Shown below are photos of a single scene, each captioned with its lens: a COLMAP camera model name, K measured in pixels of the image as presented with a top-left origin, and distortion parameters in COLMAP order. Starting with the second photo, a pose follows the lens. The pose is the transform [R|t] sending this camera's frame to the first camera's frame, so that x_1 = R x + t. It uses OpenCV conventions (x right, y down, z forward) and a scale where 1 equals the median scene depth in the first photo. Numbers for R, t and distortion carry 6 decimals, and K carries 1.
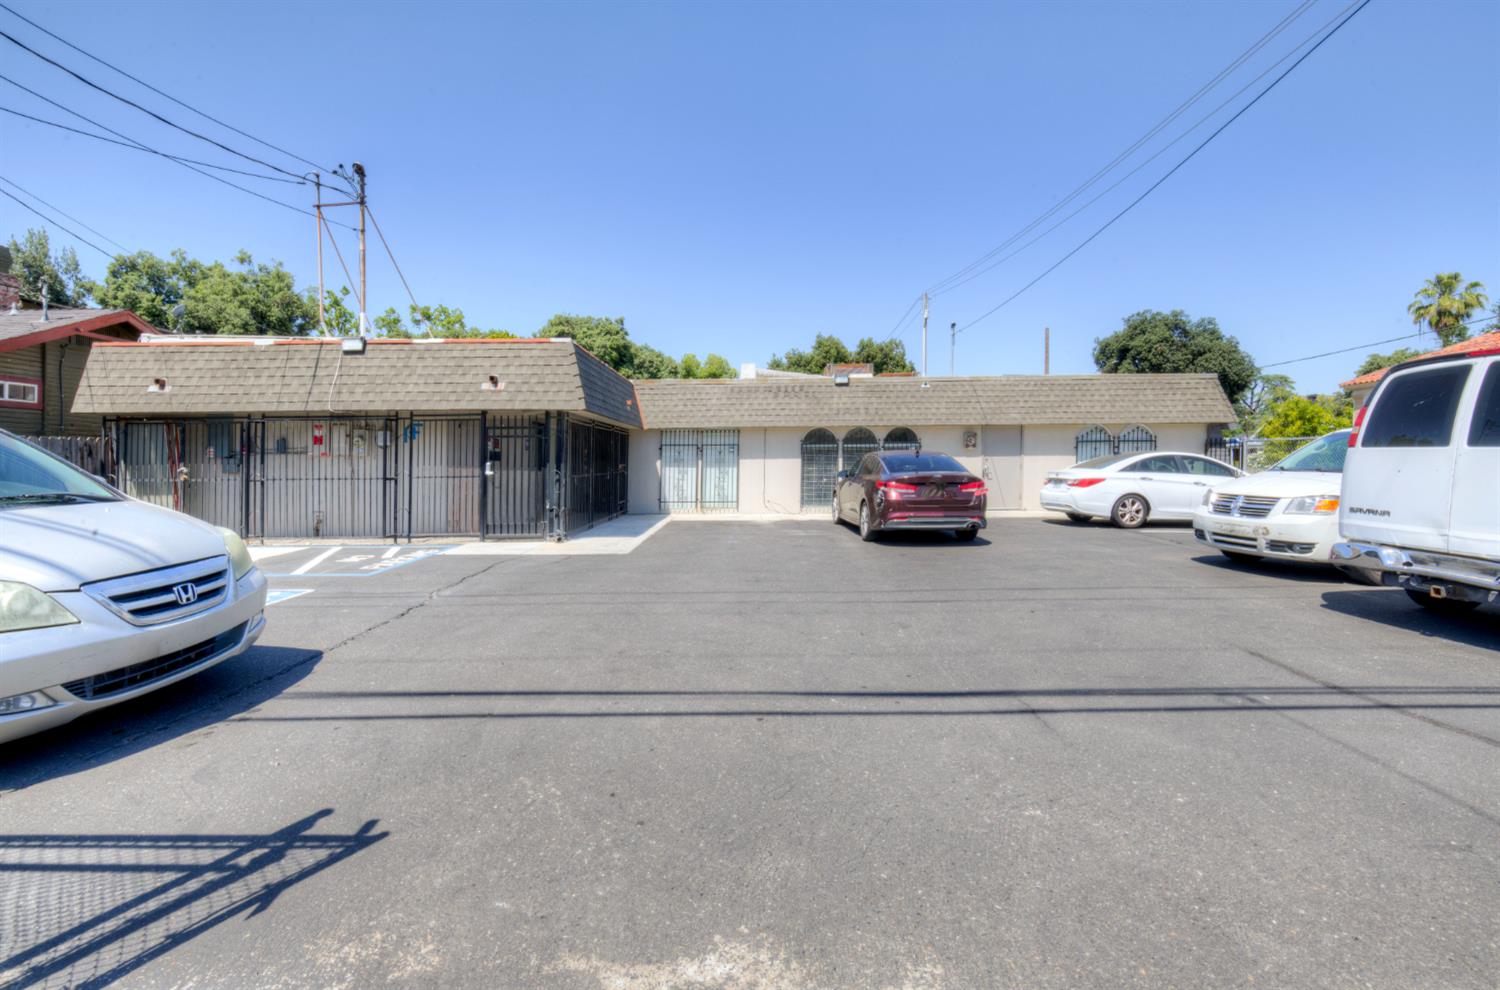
lens RADIAL K [[678.4, 0, 770.4], [0, 678.4, 465.6], [0, 0, 1]] dist [-0.000813, 0.000795]
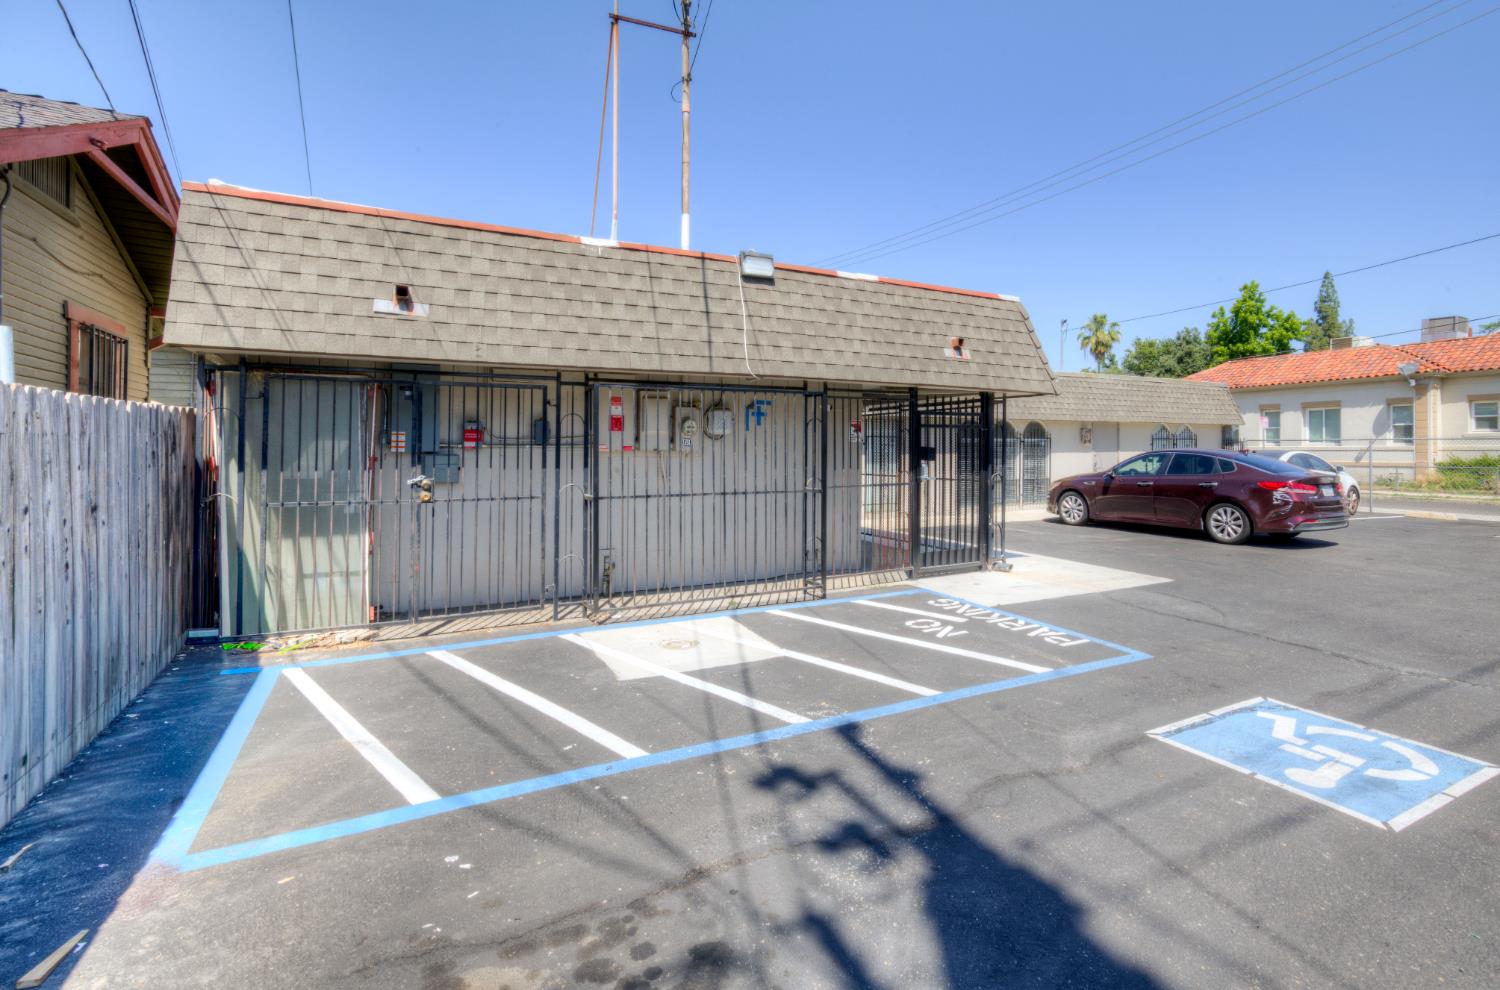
lens RADIAL K [[678.4, 0, 779.1], [0, 678.4, 451.7], [0, 0, 1]] dist [-0.000813, 0.000795]
pose [[0.887709, 0.005451, 0.460373, -0.860248], [-0.004413, 0.999985, -0.003331, -0.013015], [-0.460384, 0.000925, 0.887719, 0.453372]]
